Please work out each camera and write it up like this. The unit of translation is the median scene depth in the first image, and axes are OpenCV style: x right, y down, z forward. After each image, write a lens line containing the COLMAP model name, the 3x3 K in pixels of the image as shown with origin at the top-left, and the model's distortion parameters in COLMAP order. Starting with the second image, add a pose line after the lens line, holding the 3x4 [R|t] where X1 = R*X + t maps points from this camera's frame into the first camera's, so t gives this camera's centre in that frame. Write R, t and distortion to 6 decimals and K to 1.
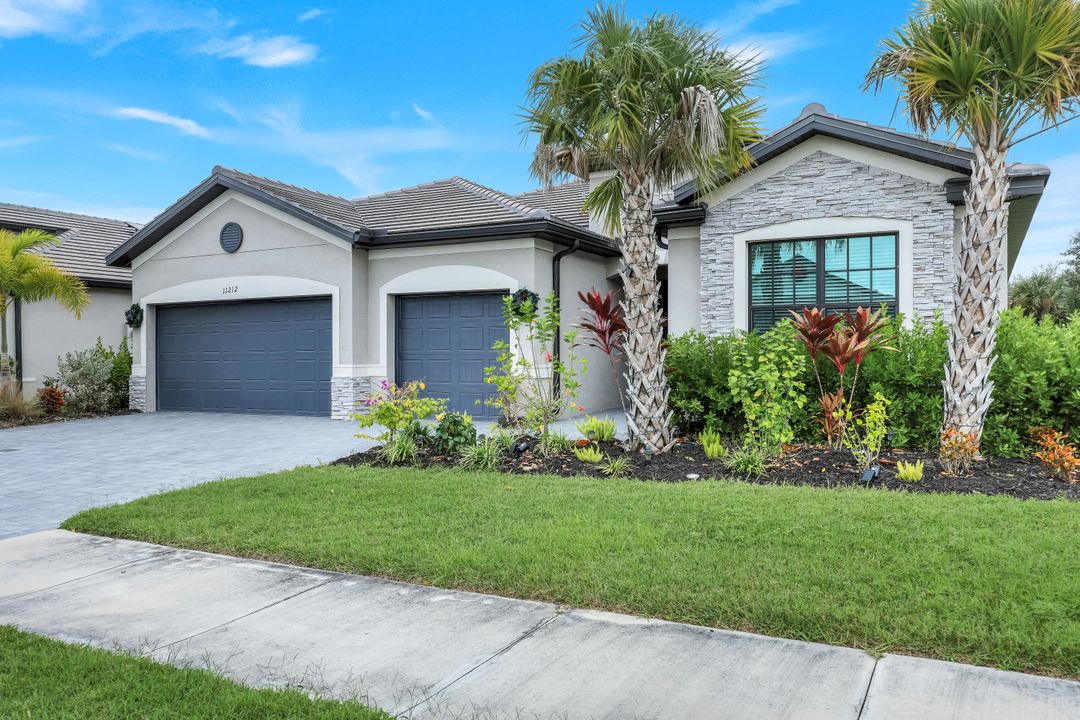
lens RADIAL K [[822.7, 0, 540.0], [0, 822.7, 360.0], [0, 0, 1]] dist [0.001894, 0.000816]
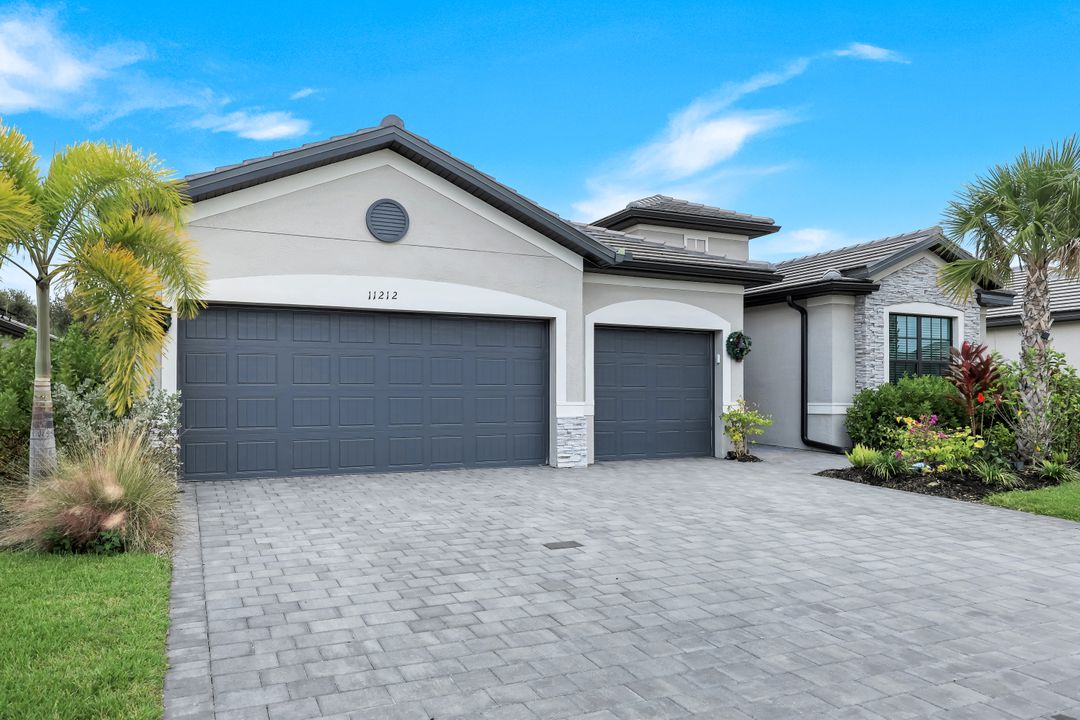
lens RADIAL K [[765.5, 0, 539.2], [0, 765.5, 395.5], [0, 0, 1]] dist [-0.006386, -0.000424]
pose [[0.598292, 0.005009, 0.801262, -0.884215], [-0.002190, 0.999987, -0.004616, 0.002284], [-0.801275, 0.001007, 0.598295, 0.550136]]
